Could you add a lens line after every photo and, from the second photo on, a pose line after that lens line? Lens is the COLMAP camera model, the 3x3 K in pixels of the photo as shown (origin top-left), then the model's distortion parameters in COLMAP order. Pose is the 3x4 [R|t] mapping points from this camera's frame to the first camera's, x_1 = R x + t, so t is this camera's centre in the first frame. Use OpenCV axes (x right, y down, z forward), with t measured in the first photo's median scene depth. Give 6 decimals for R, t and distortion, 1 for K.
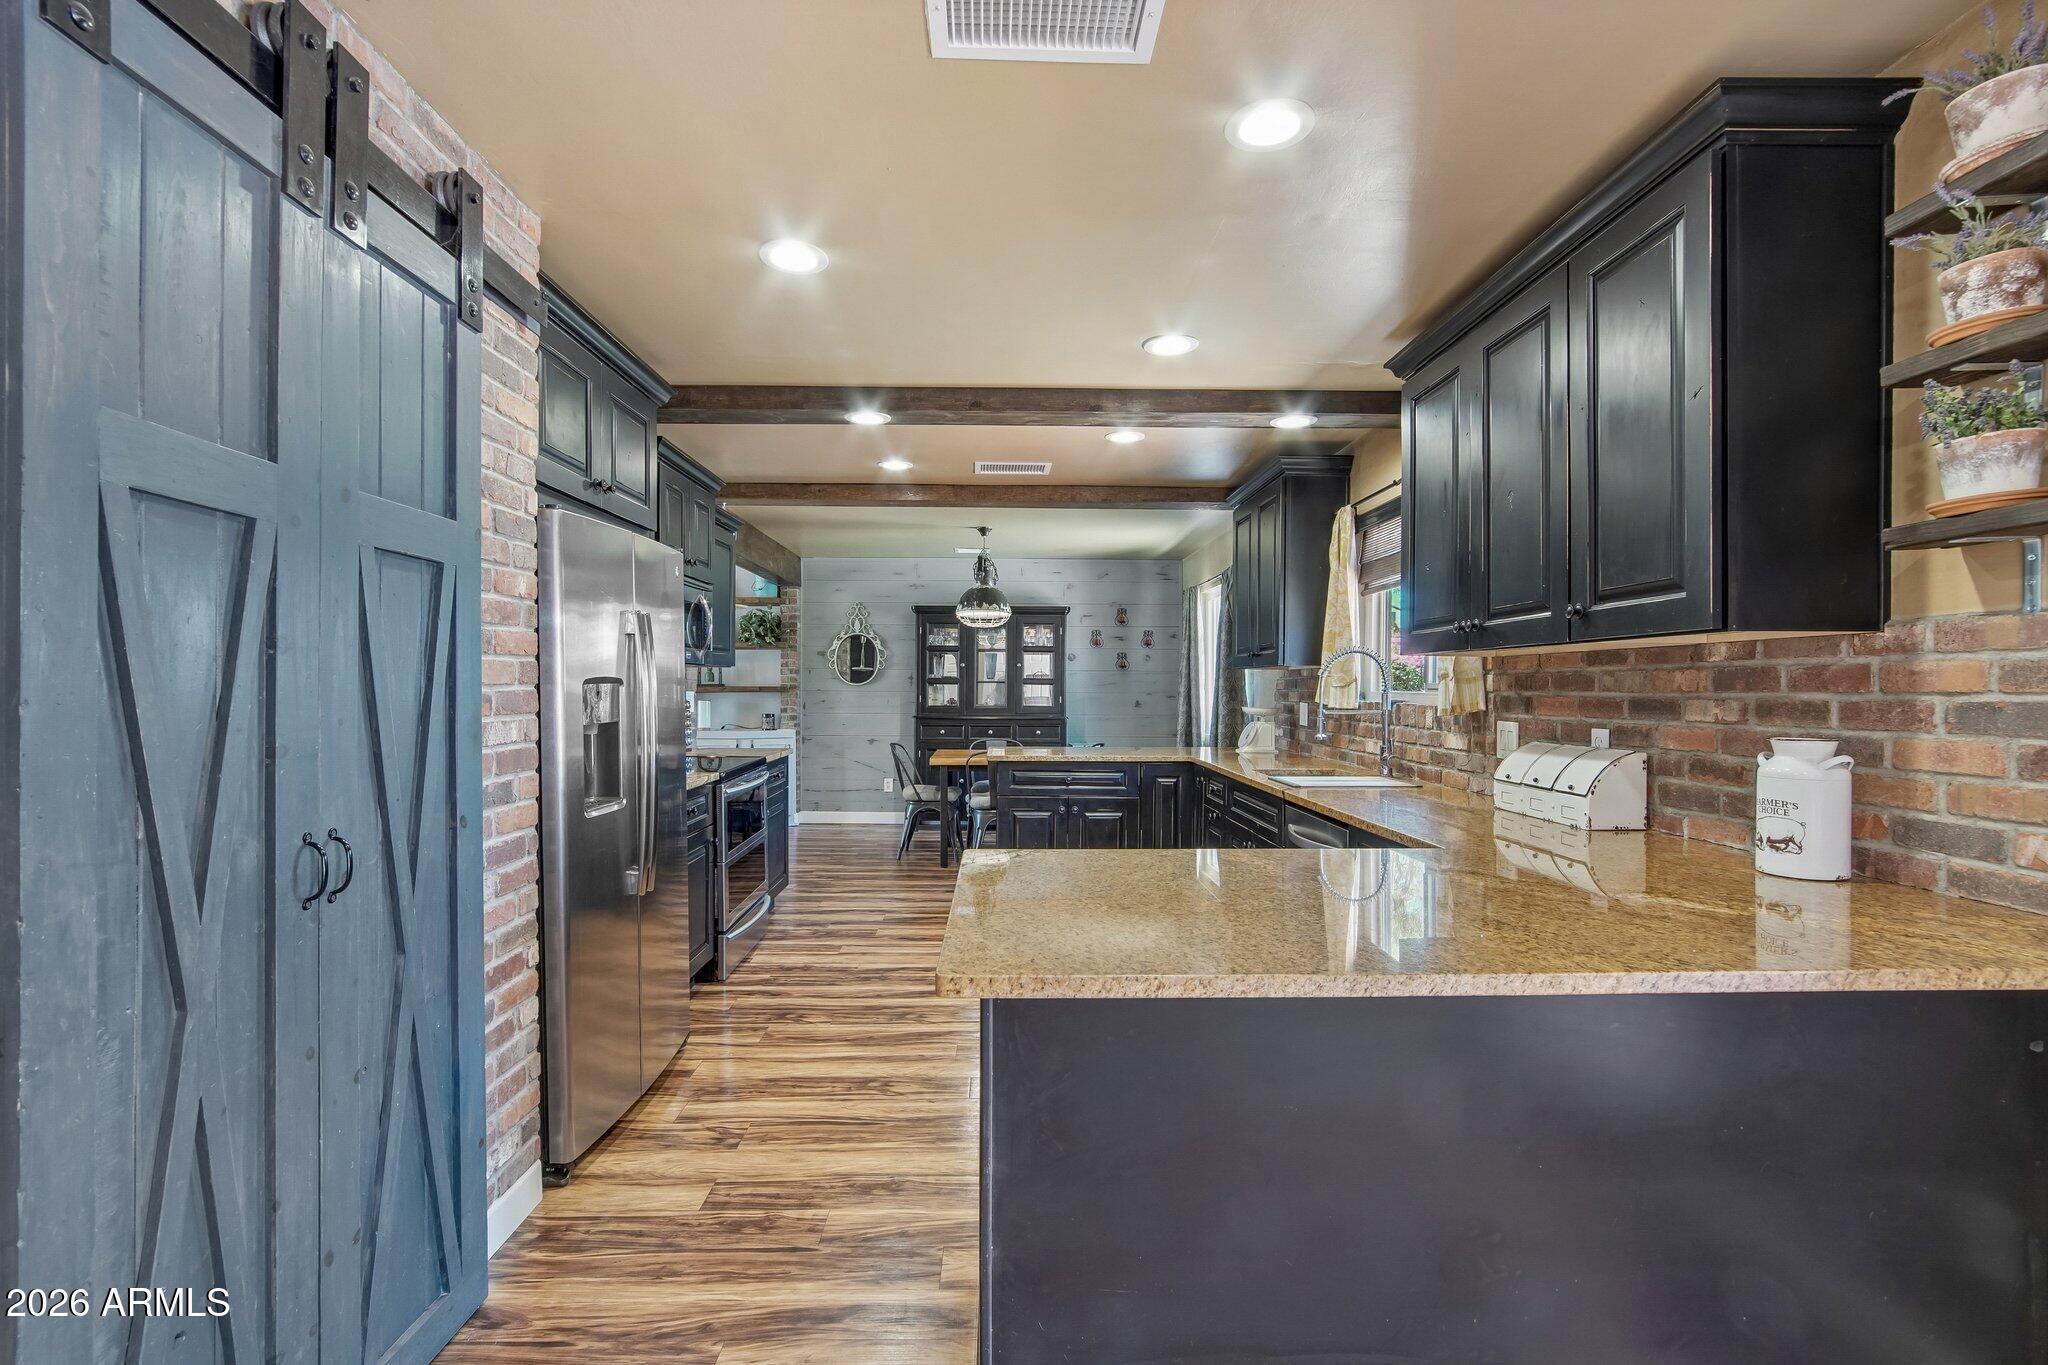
lens RADIAL K [[932.9, 0, 1007.2], [0, 932.9, 679.3], [0, 0, 1]] dist [-0.040204, 0.009760]
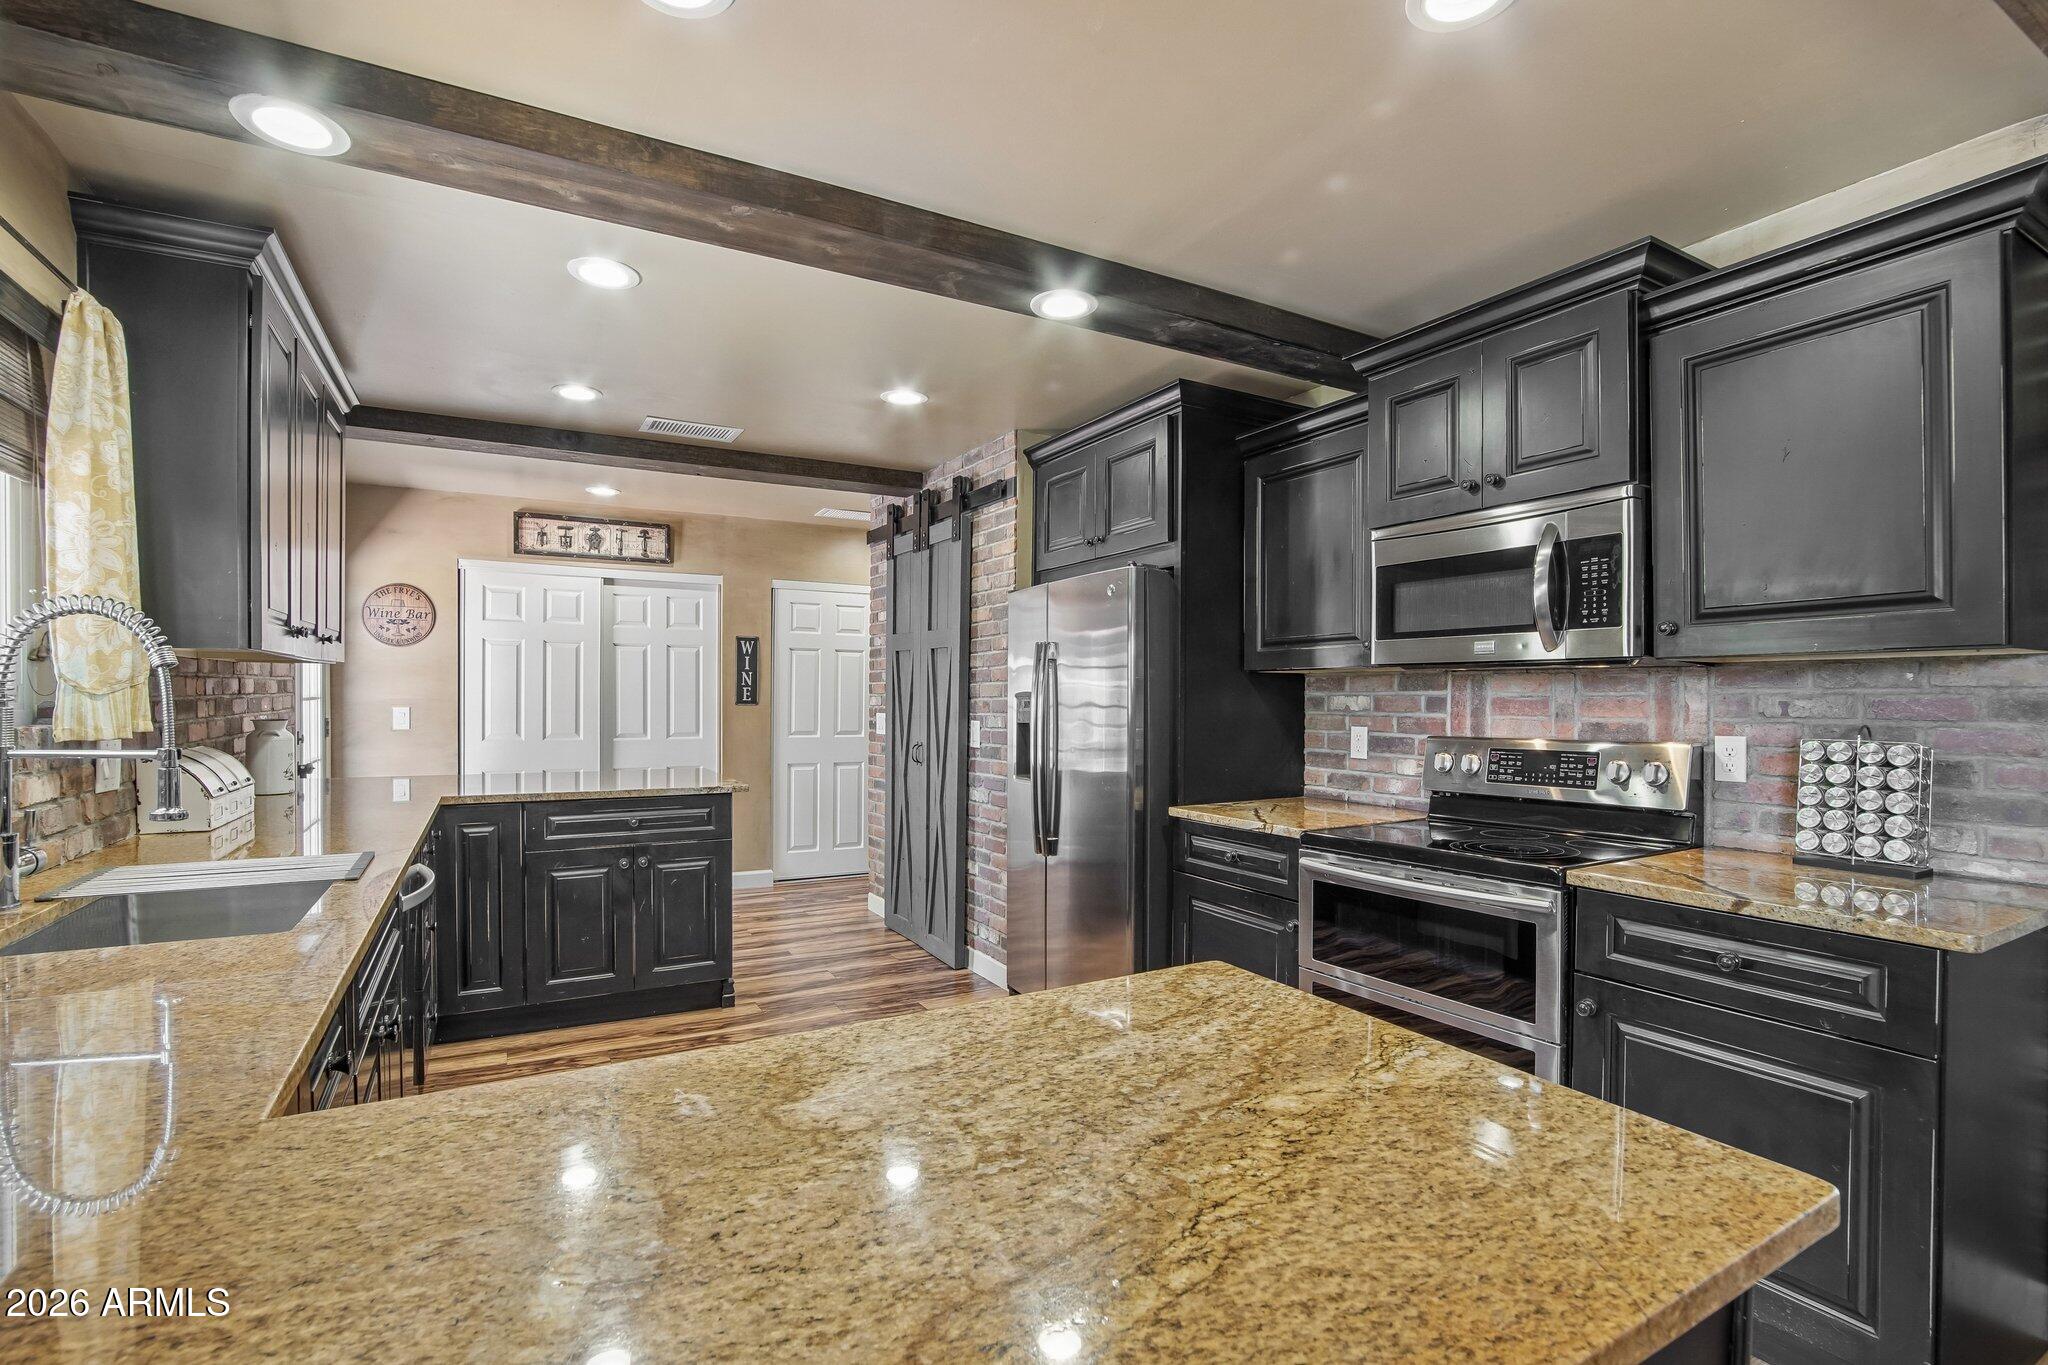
lens RADIAL K [[931.3, 0, 997.8], [0, 931.3, 701.7], [0, 0, 1]] dist [-0.028241, 0.000258]
pose [[-0.880135, -0.004270, -0.474705, 0.210598], [-0.005044, 0.999987, 0.000358, 0.009909], [0.474698, 0.002709, -0.880145, 1.530158]]
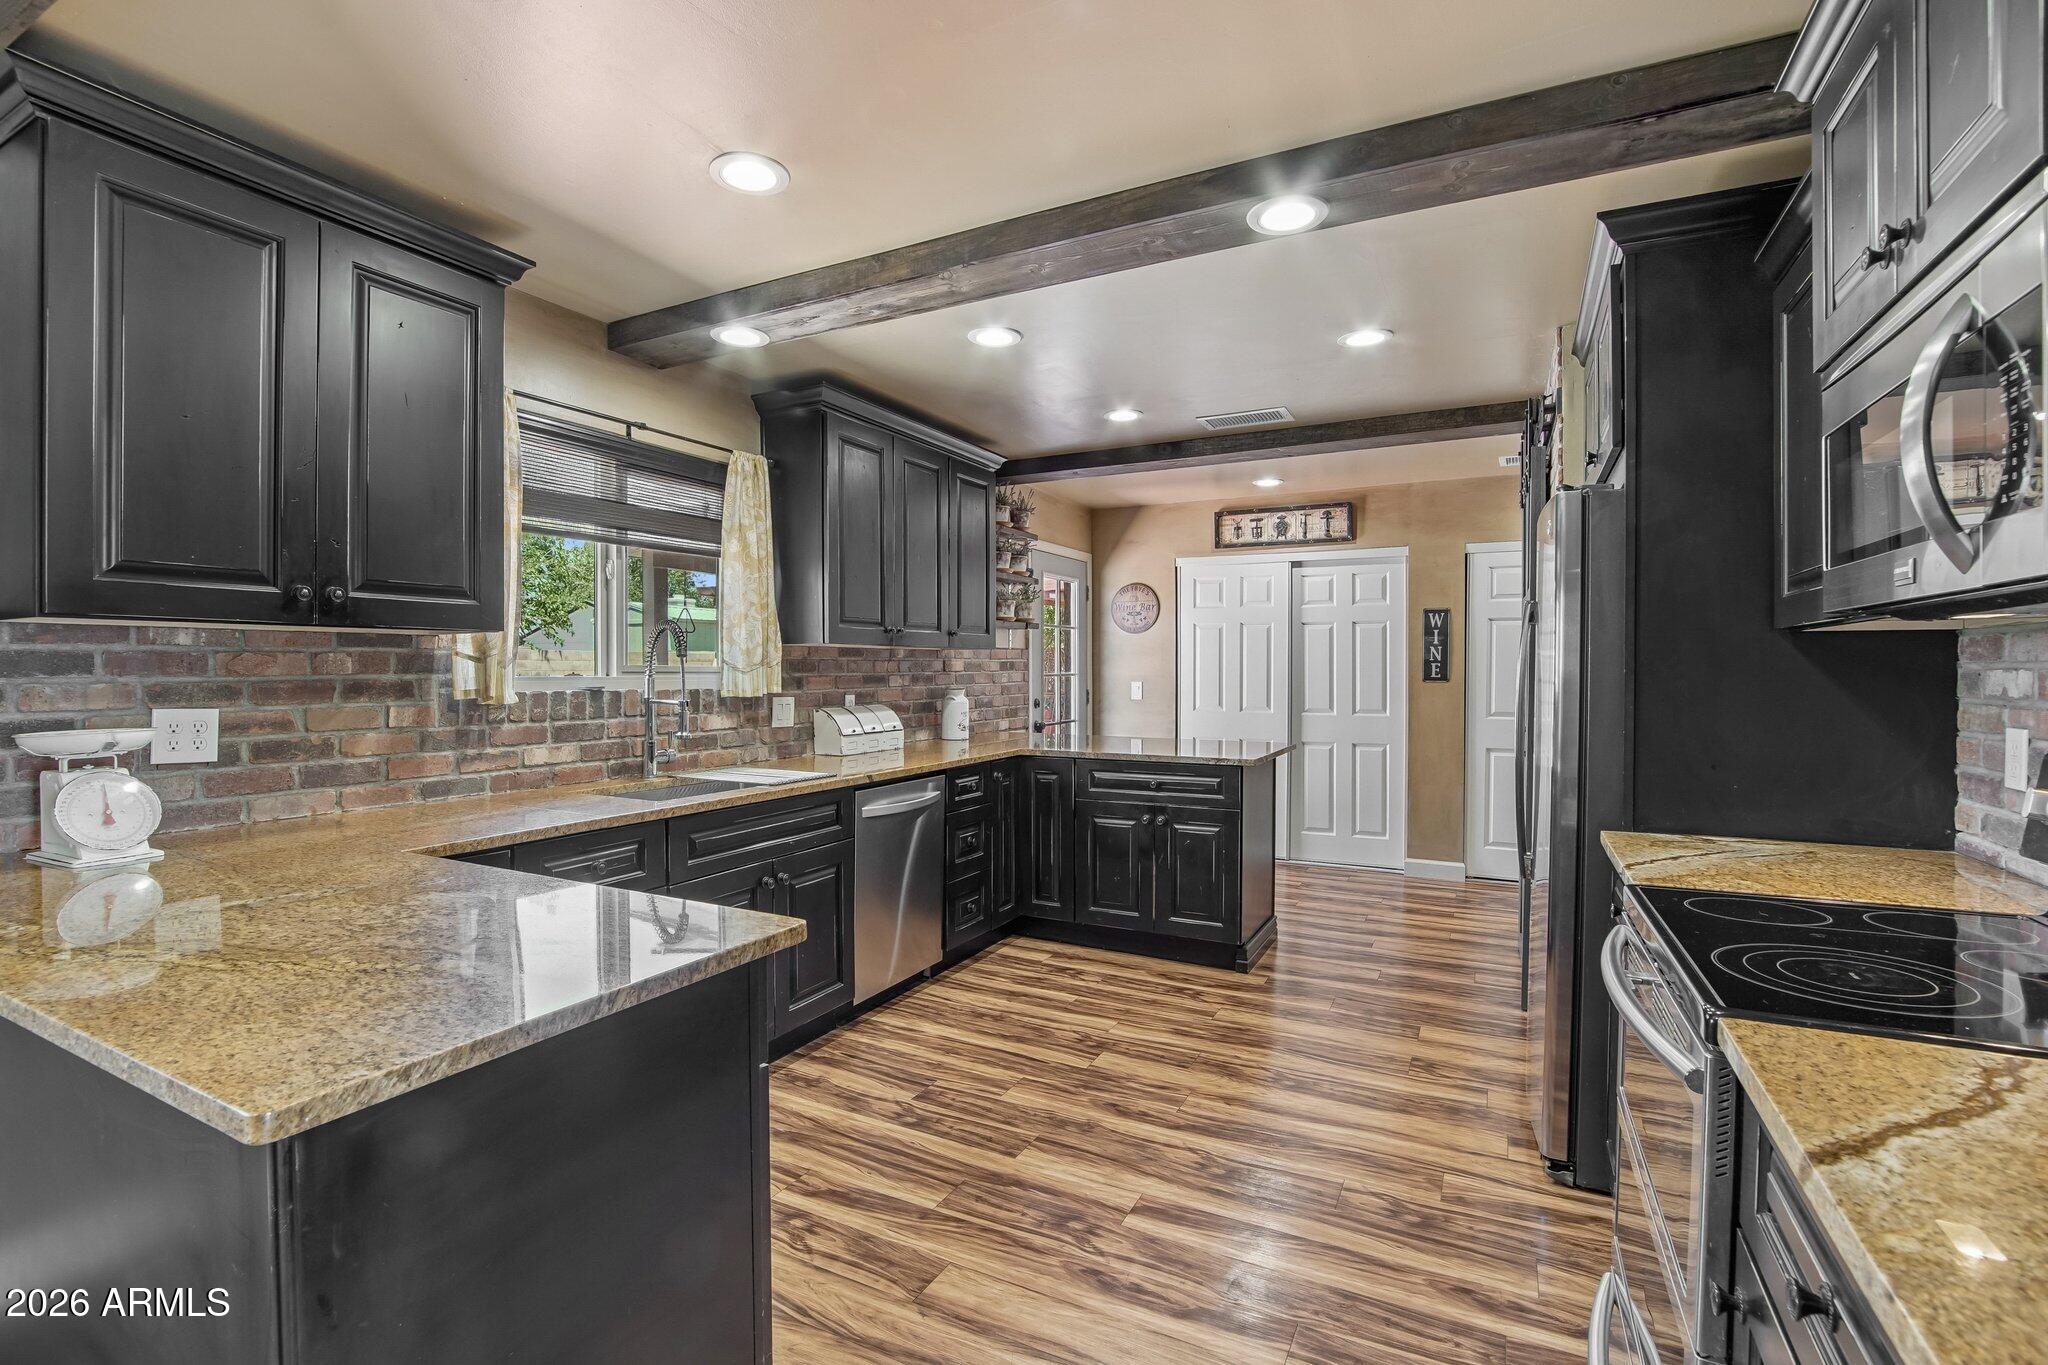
lens RADIAL K [[932.9, 0, 1007.2], [0, 932.9, 679.3], [0, 0, 1]] dist [-0.040204, 0.009760]
pose [[-0.881279, -0.009189, 0.472506, -0.262603], [-0.006619, 0.999953, 0.007101, 0.007888], [-0.472549, 0.003131, -0.881299, 1.548689]]
